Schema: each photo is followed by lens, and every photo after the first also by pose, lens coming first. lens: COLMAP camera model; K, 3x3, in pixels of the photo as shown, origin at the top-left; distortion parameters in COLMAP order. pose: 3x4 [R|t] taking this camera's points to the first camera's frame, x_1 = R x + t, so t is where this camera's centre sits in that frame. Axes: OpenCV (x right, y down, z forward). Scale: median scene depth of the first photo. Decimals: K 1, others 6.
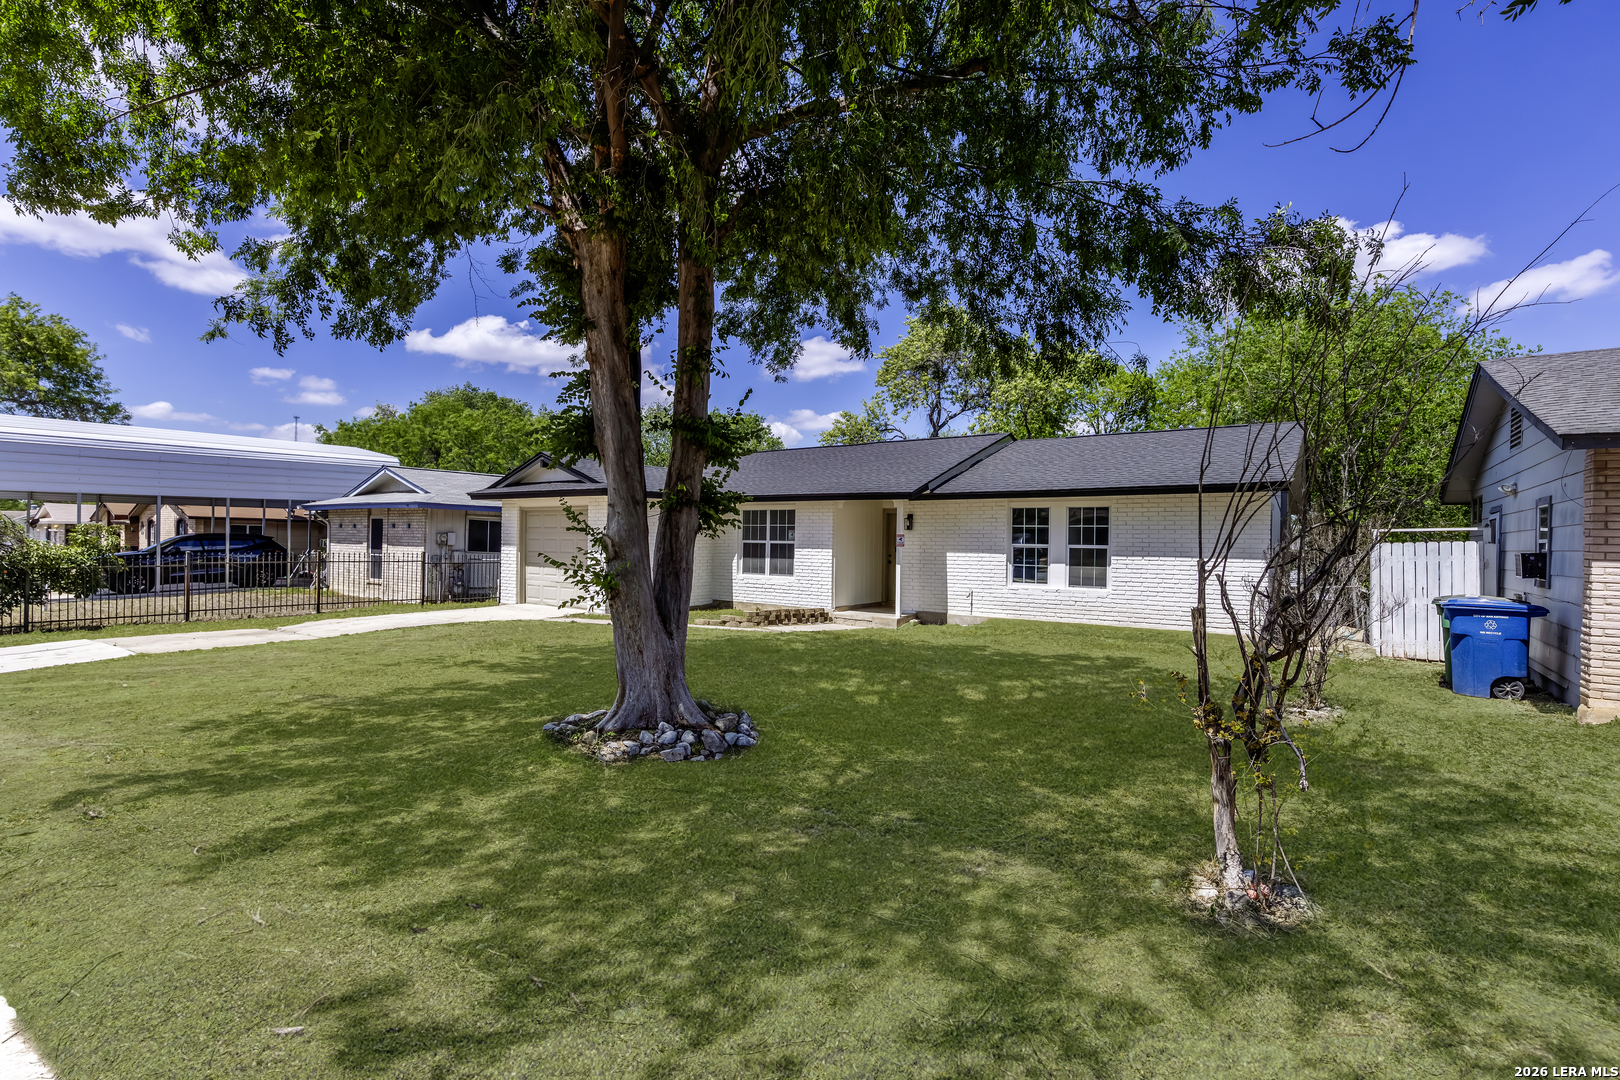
lens RADIAL K [[755.2, 0, 799.5], [0, 755.2, 545.5], [0, 0, 1]] dist [0.003799, 0.000835]
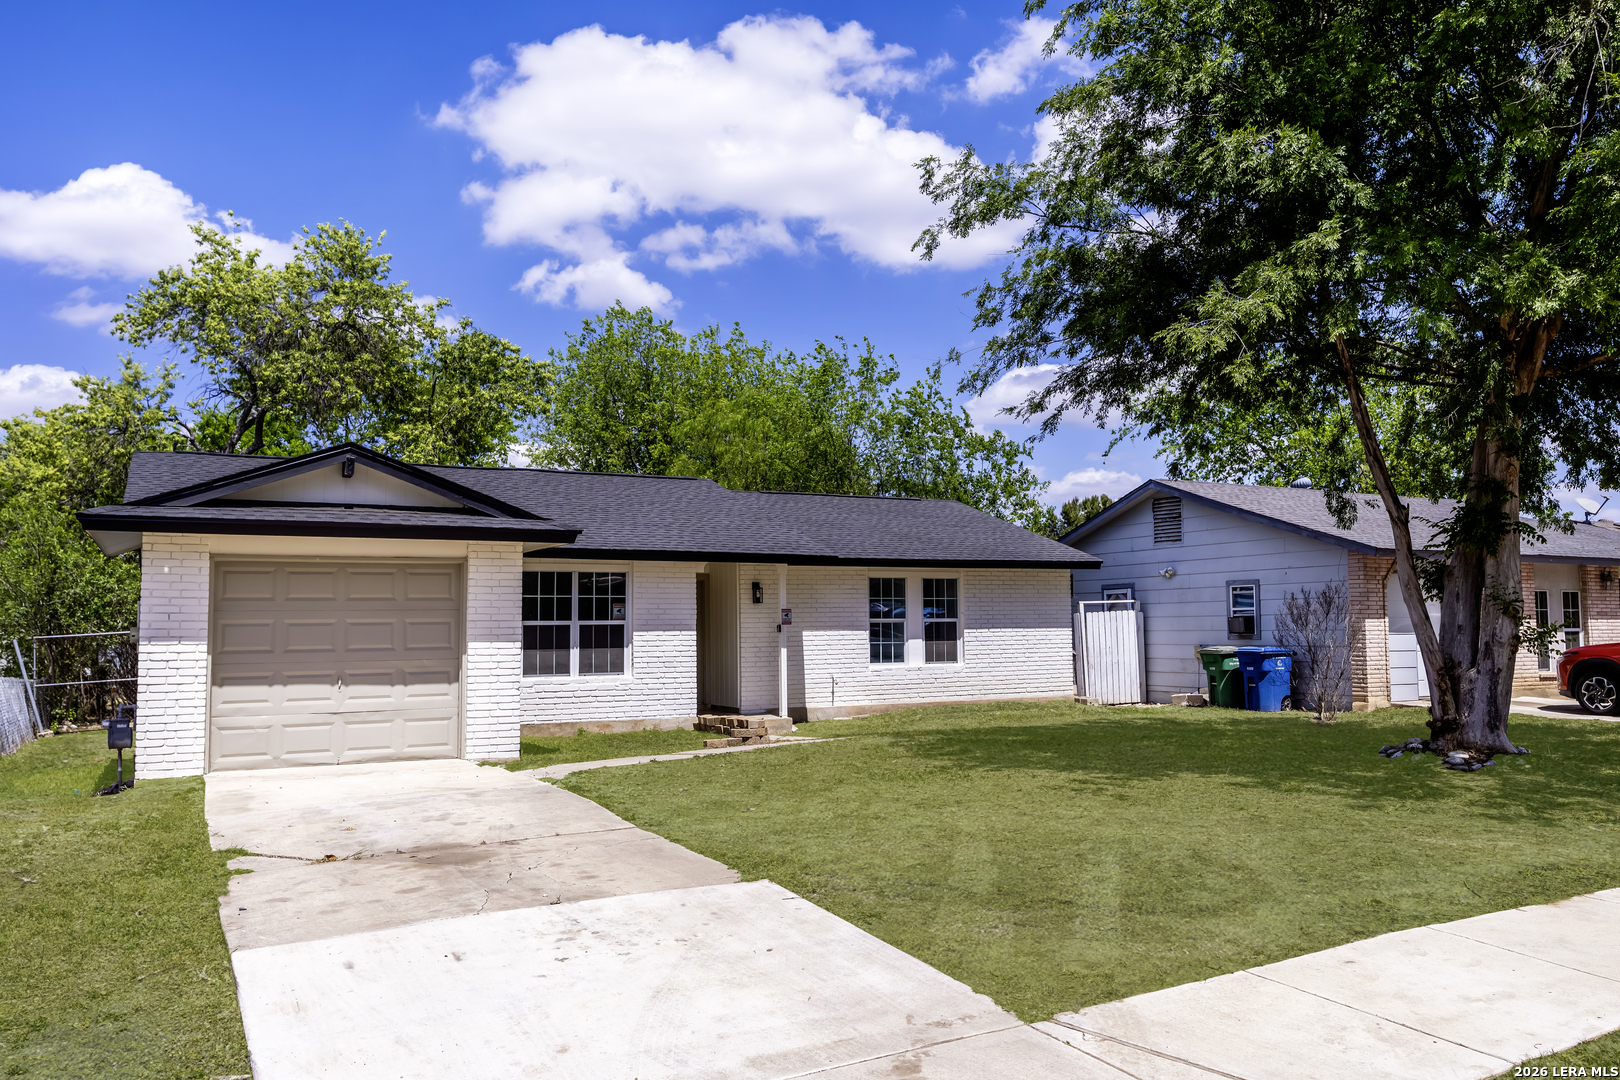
lens RADIAL K [[1213.7, 0, 811.7], [0, 1213.7, 543.1], [0, 0, 1]] dist [-0.003267, -0.000807]
pose [[0.446406, 0.042157, 0.893837, -0.930256], [0.021386, 0.998102, -0.057755, -0.009036], [-0.894575, 0.044897, 0.444657, 0.404892]]
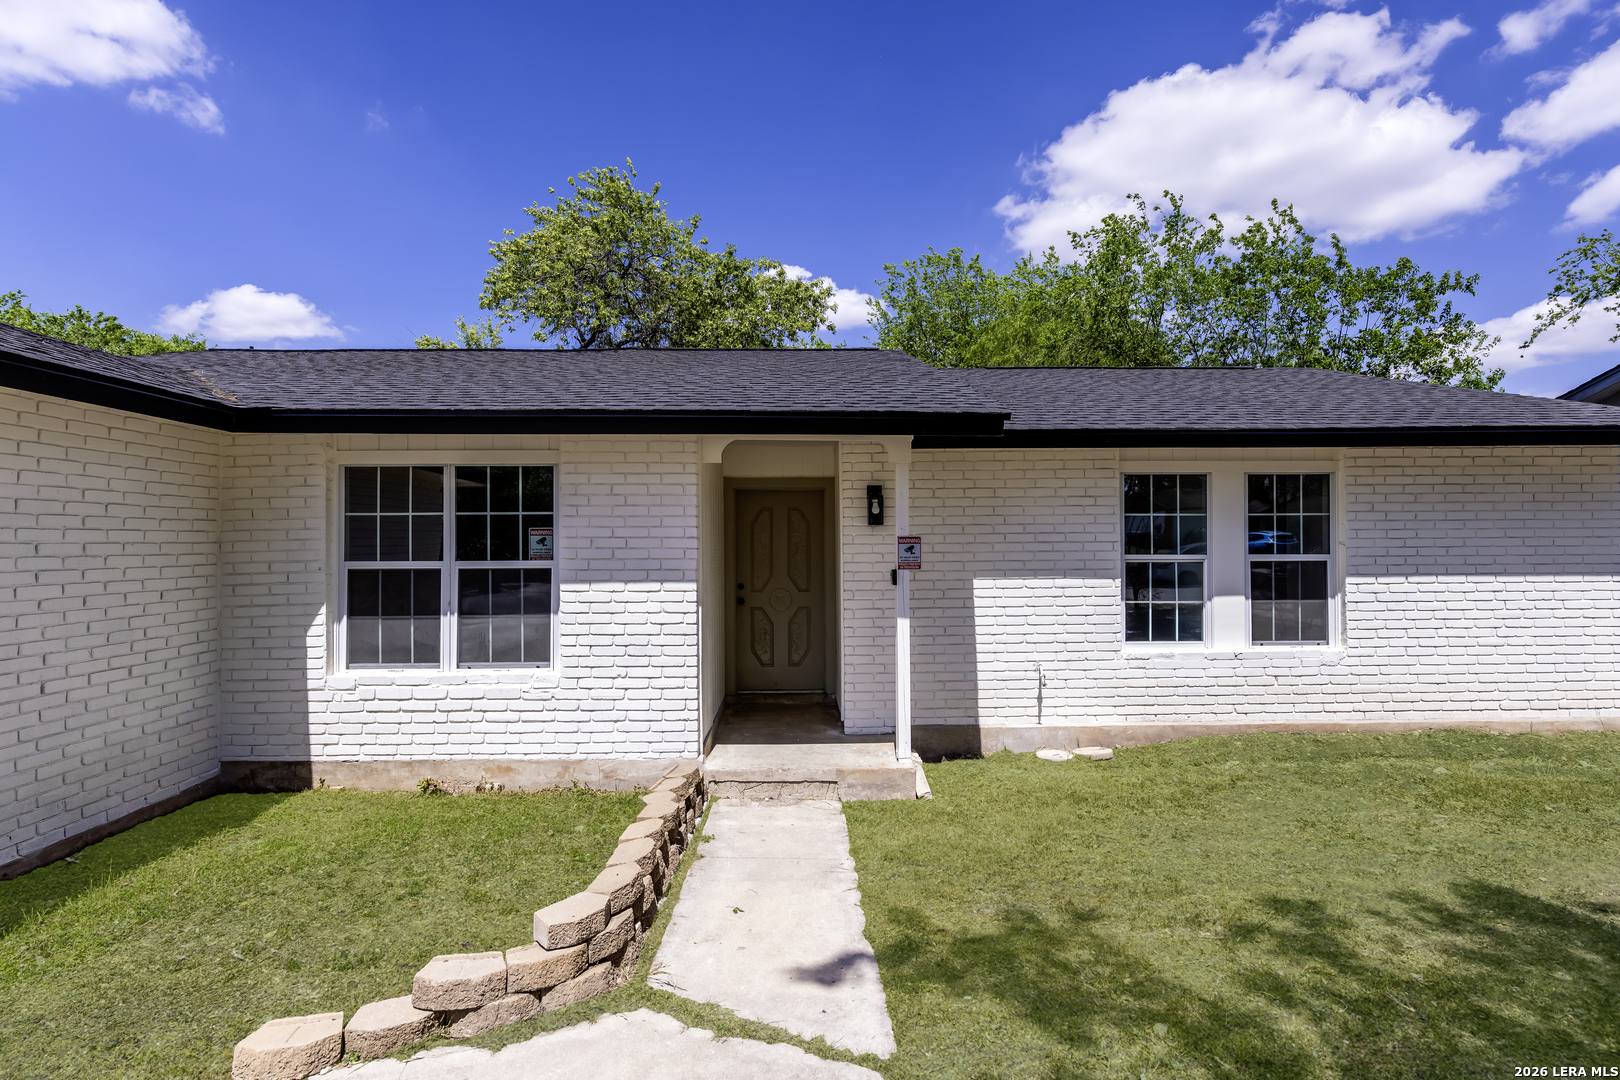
lens RADIAL K [[755.2, 0, 813.4], [0, 755.2, 538.0], [0, 0, 1]] dist [0.003799, 0.000835]
pose [[0.796468, -0.014933, 0.604496, -0.122164], [0.019052, 0.999818, -0.000404, -0.014214], [-0.604380, 0.011839, 0.796608, 0.704801]]
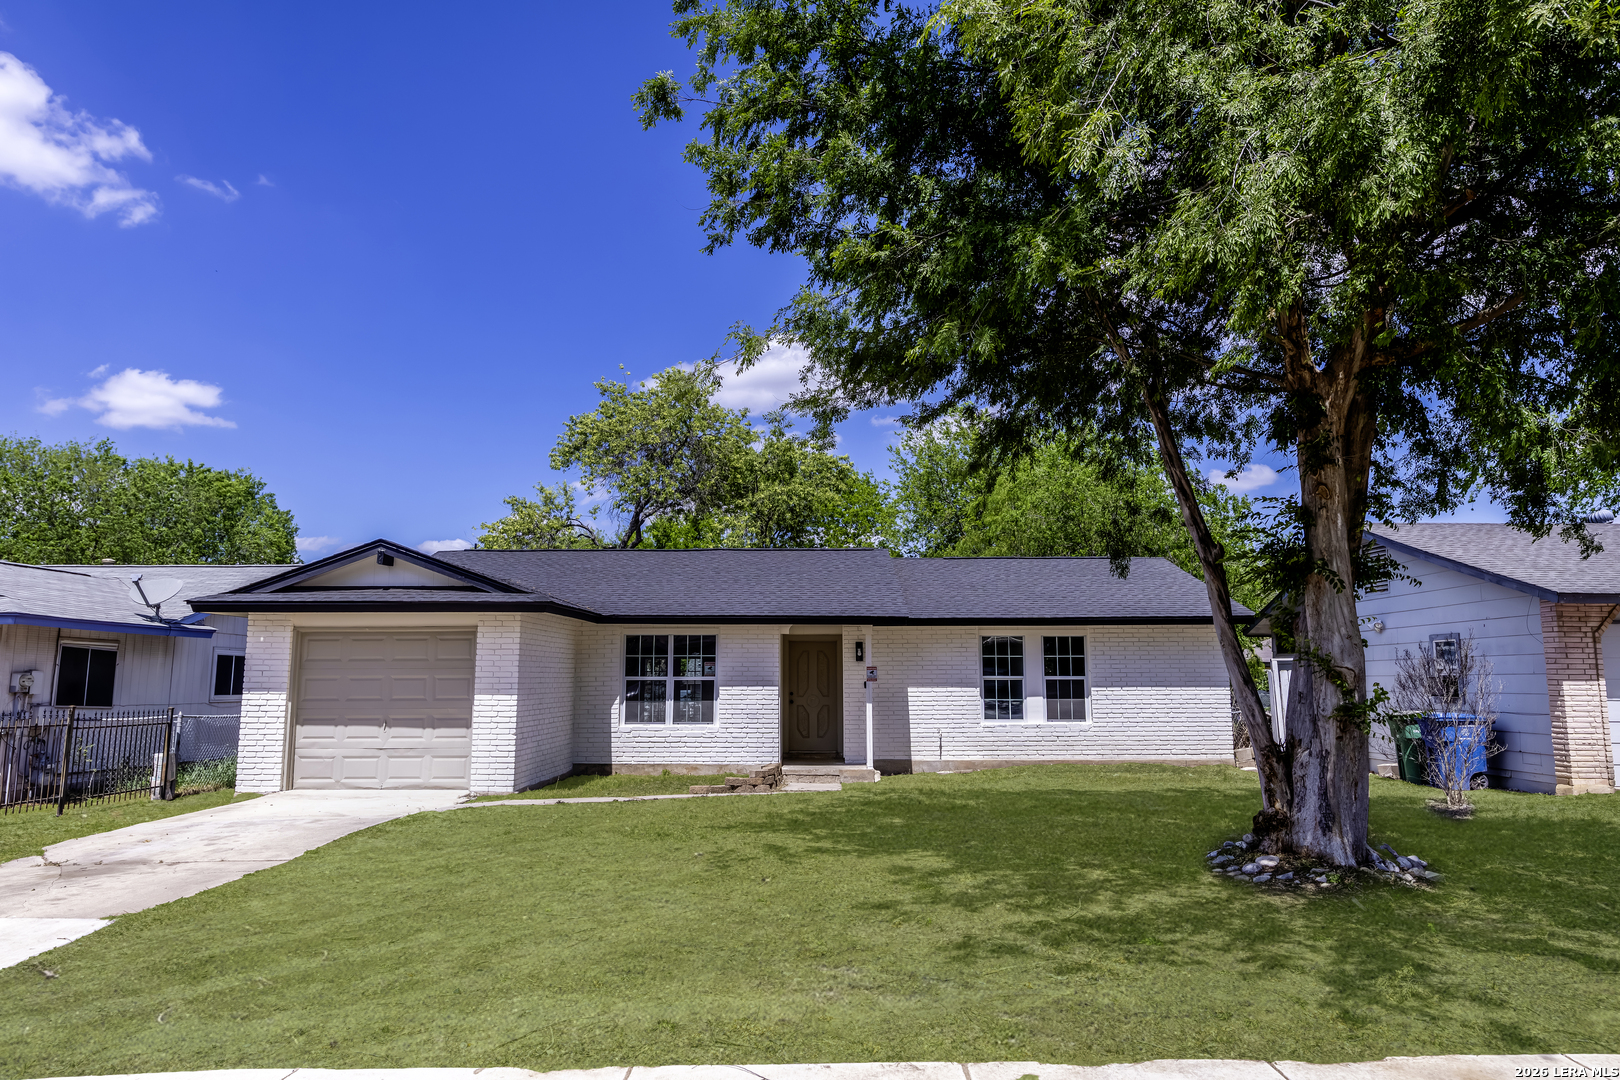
lens RADIAL K [[1028.8, 0, 811.5], [0, 1028.8, 554.5], [0, 0, 1]] dist [0.004842, -0.001692]
pose [[0.815003, 0.054686, 0.576871, -0.558737], [0.016647, 0.992916, -0.117645, -0.004887], [-0.579218, 0.105484, 0.808319, 0.104098]]
